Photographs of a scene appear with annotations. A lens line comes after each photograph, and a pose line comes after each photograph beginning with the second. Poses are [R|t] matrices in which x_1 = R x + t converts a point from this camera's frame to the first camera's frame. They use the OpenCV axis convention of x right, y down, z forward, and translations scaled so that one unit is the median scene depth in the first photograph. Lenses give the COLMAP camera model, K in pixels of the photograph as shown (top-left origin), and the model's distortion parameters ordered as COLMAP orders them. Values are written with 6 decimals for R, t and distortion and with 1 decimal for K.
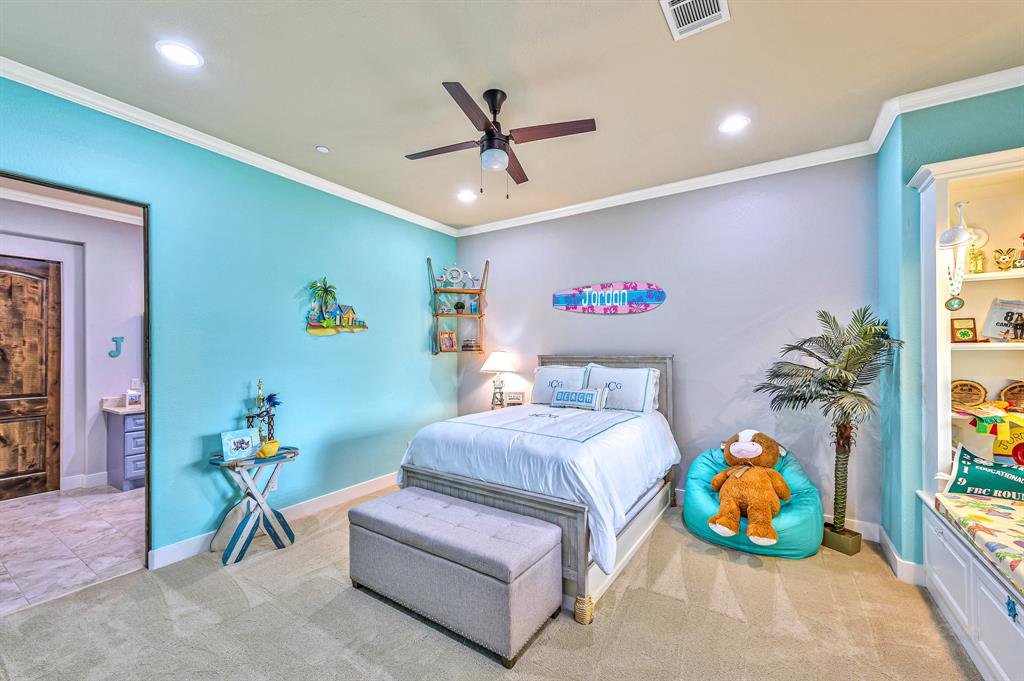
lens RADIAL K [[403.6, 0, 508.0], [0, 403.6, 348.9], [0, 0, 1]] dist [0.011012, -0.001570]
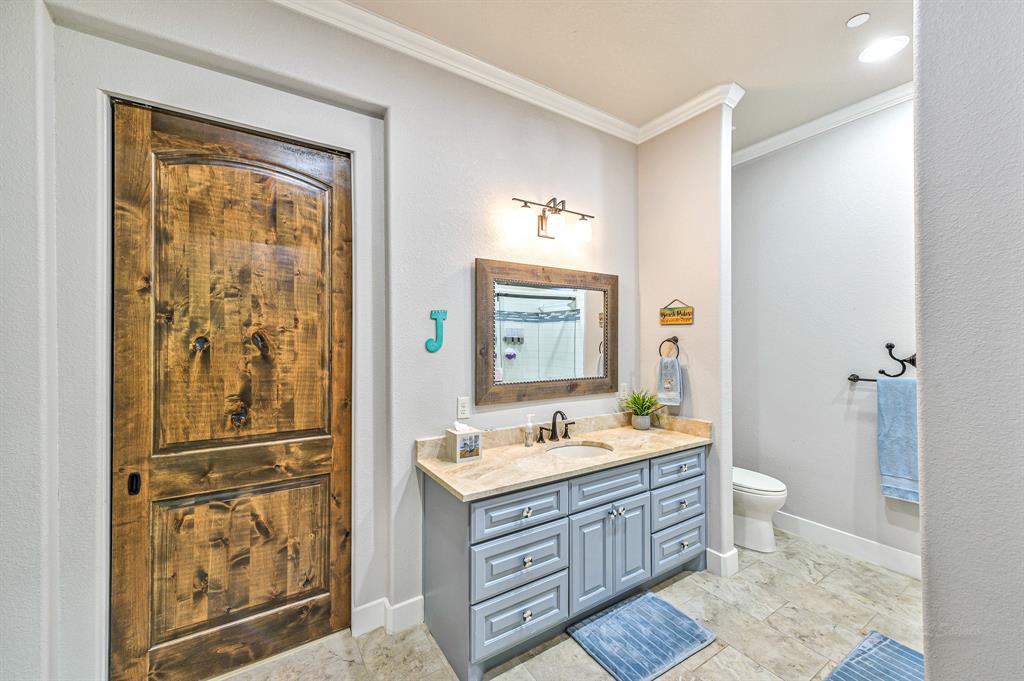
lens RADIAL K [[403.6, 0, 520.9], [0, 403.6, 338.6], [0, 0, 1]] dist [0.011012, -0.001570]
pose [[0.912668, -0.004278, -0.408679, -0.733940], [0.003772, 0.999991, -0.002044, 0.005888], [0.408684, 0.000323, 0.912676, 0.659809]]
